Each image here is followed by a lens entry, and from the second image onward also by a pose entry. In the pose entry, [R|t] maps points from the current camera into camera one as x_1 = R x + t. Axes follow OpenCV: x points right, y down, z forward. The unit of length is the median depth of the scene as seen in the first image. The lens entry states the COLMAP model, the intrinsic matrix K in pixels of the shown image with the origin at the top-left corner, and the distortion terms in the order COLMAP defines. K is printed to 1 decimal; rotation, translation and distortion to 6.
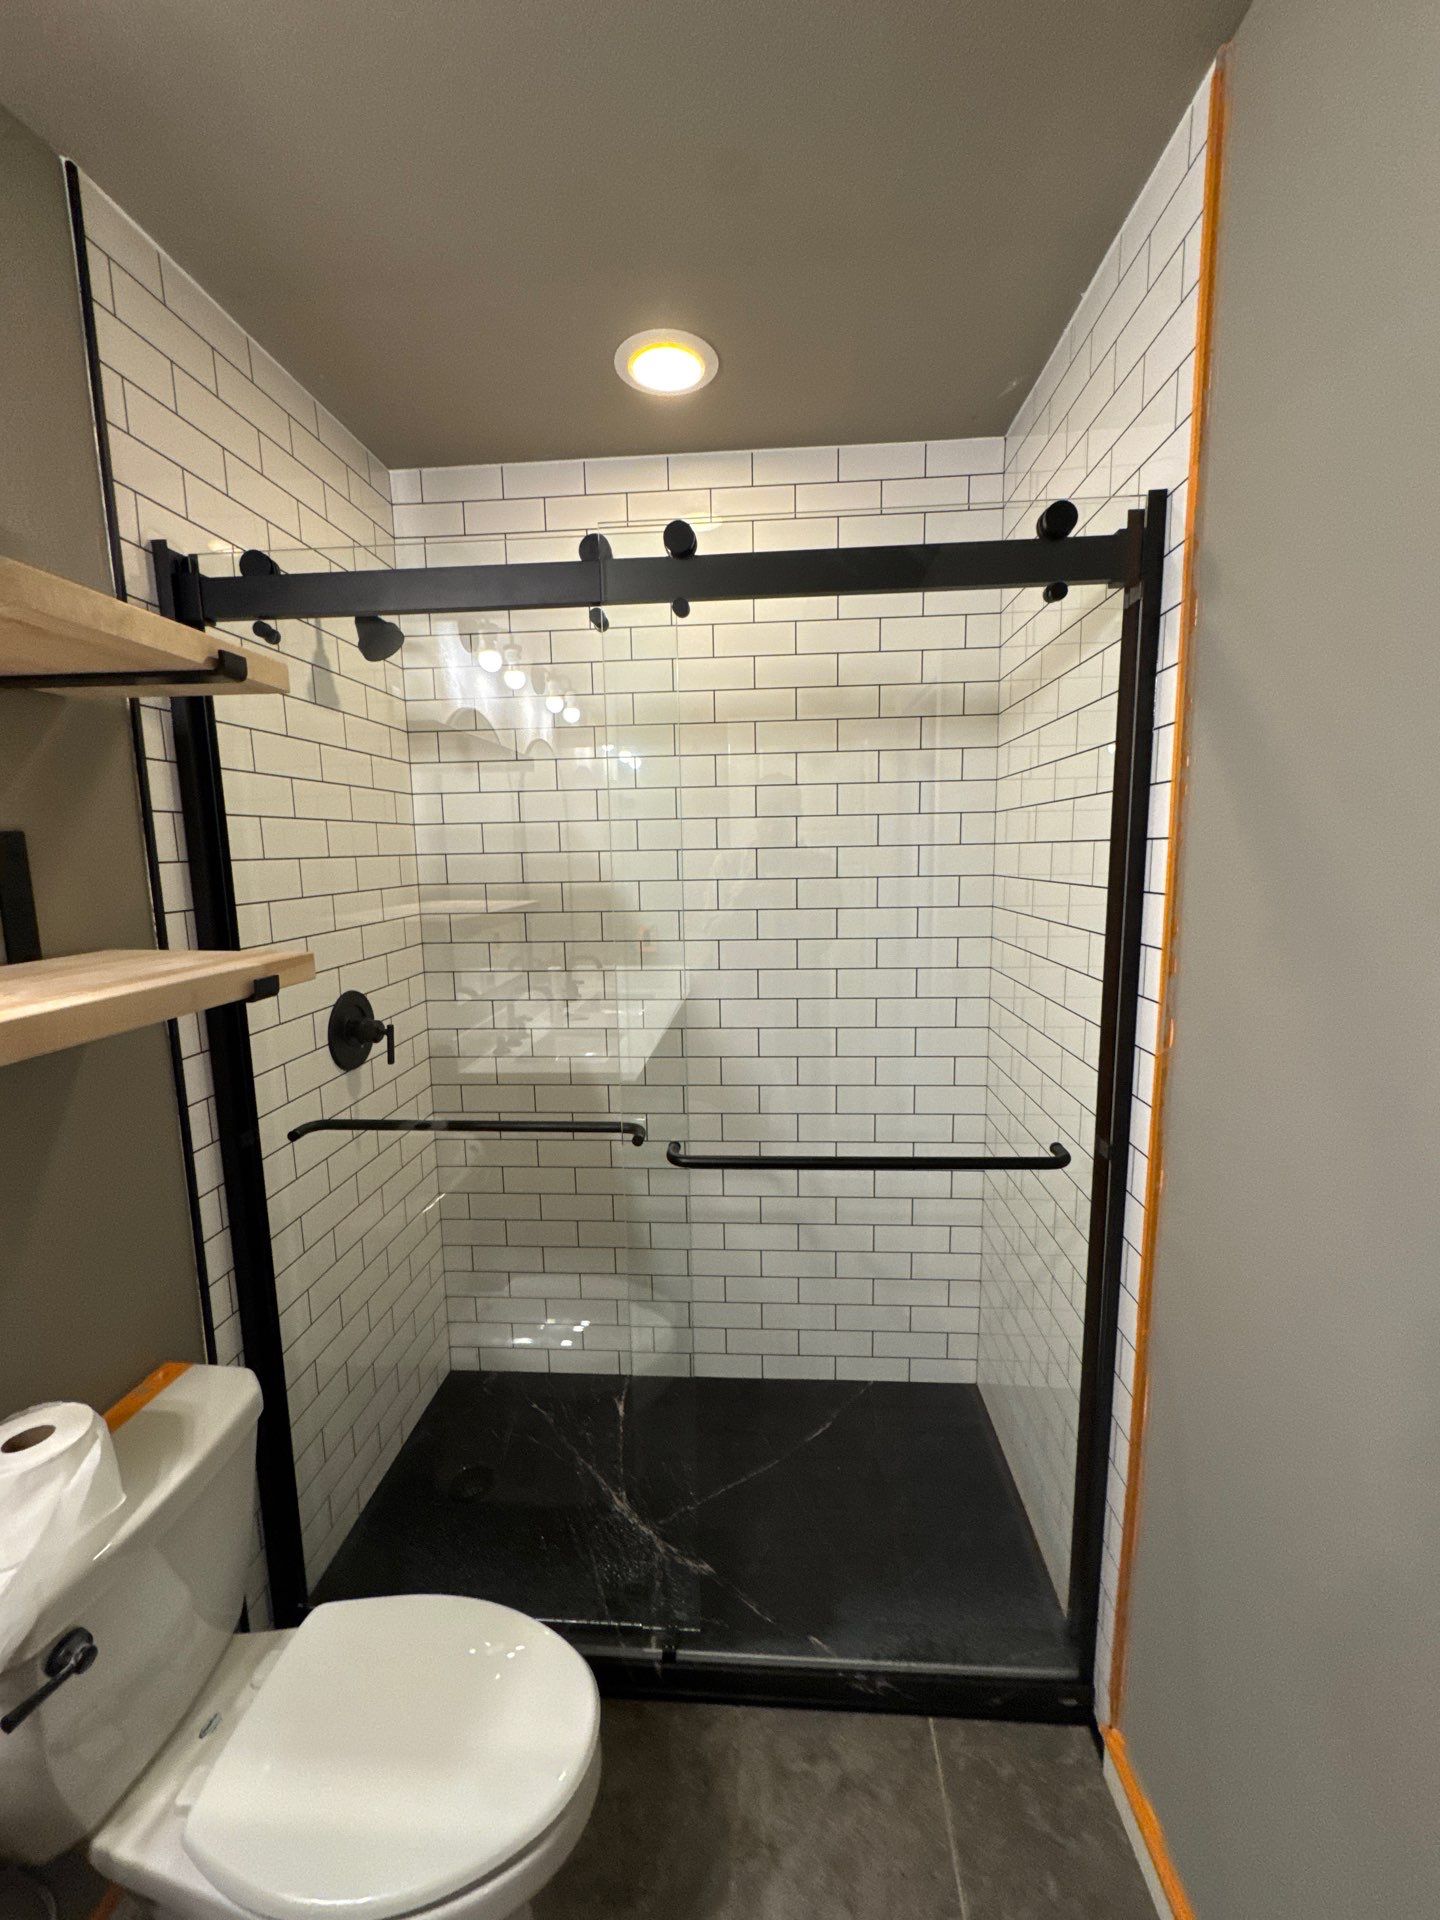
lens RADIAL K [[765.9, 0, 720.4], [0, 765.9, 958.0], [0, 0, 1]] dist [-0.001621, 0.000022]
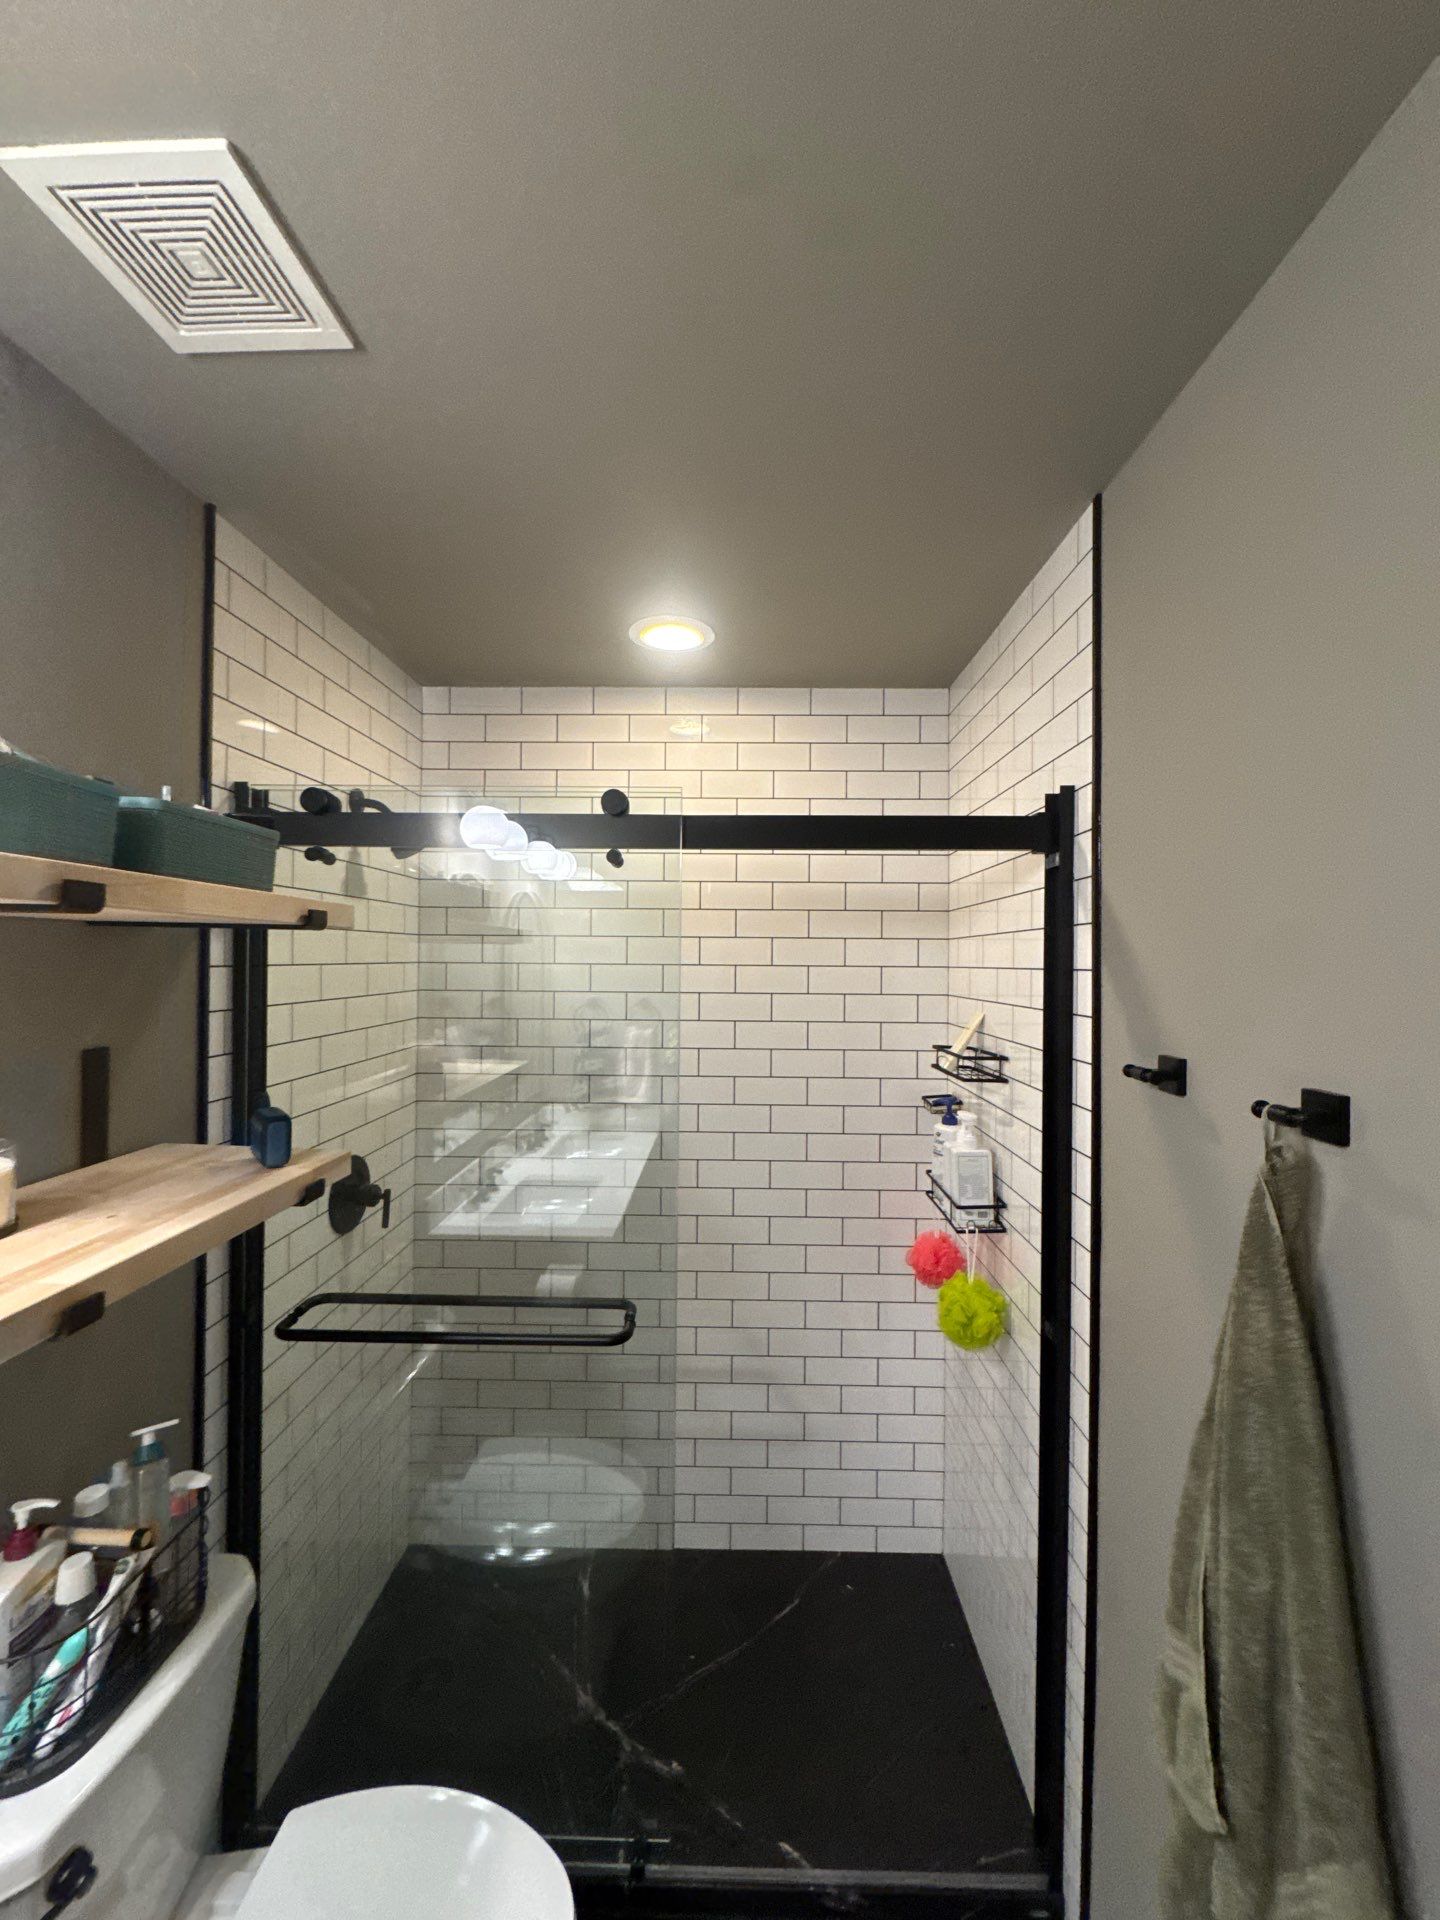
lens RADIAL K [[765.9, 0, 720.4], [0, 765.9, 958.0], [0, 0, 1]] dist [-0.001621, 0.000022]
pose [[0.998445, 0.027534, 0.048480, -0.041912], [-0.020353, 0.989537, -0.142837, -0.108530], [-0.051906, 0.141628, 0.988558, -0.140277]]
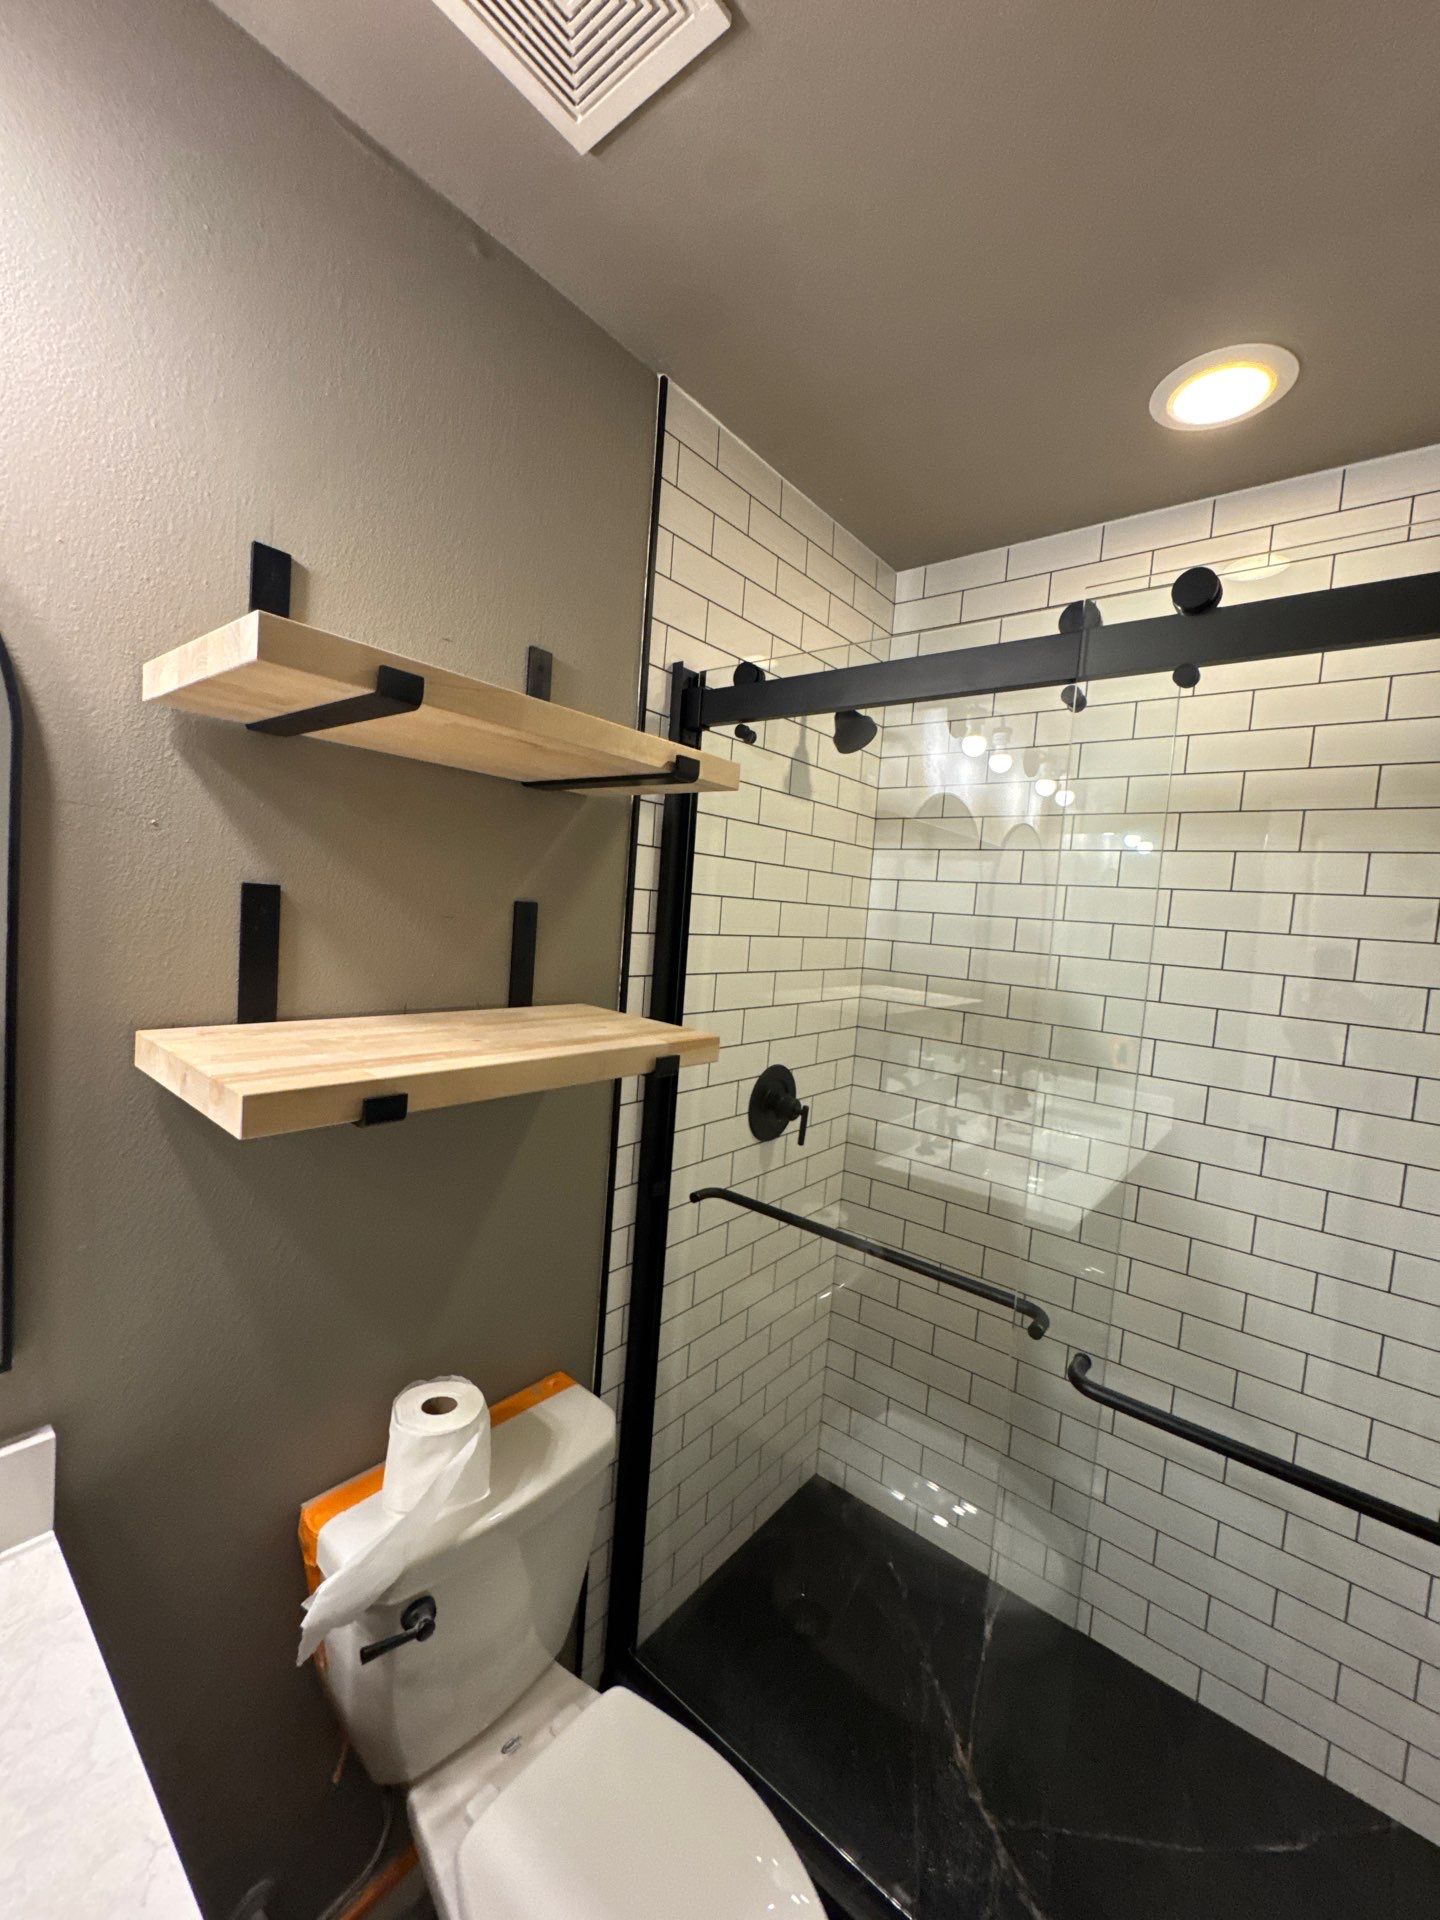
lens RADIAL K [[765.9, 0, 720.4], [0, 765.9, 958.0], [0, 0, 1]] dist [-0.001621, 0.000022]
pose [[0.812800, 0.113751, -0.571329, 0.034533], [-0.167610, 0.984943, -0.042349, -0.053030], [0.557910, 0.130181, 0.819628, 0.115313]]
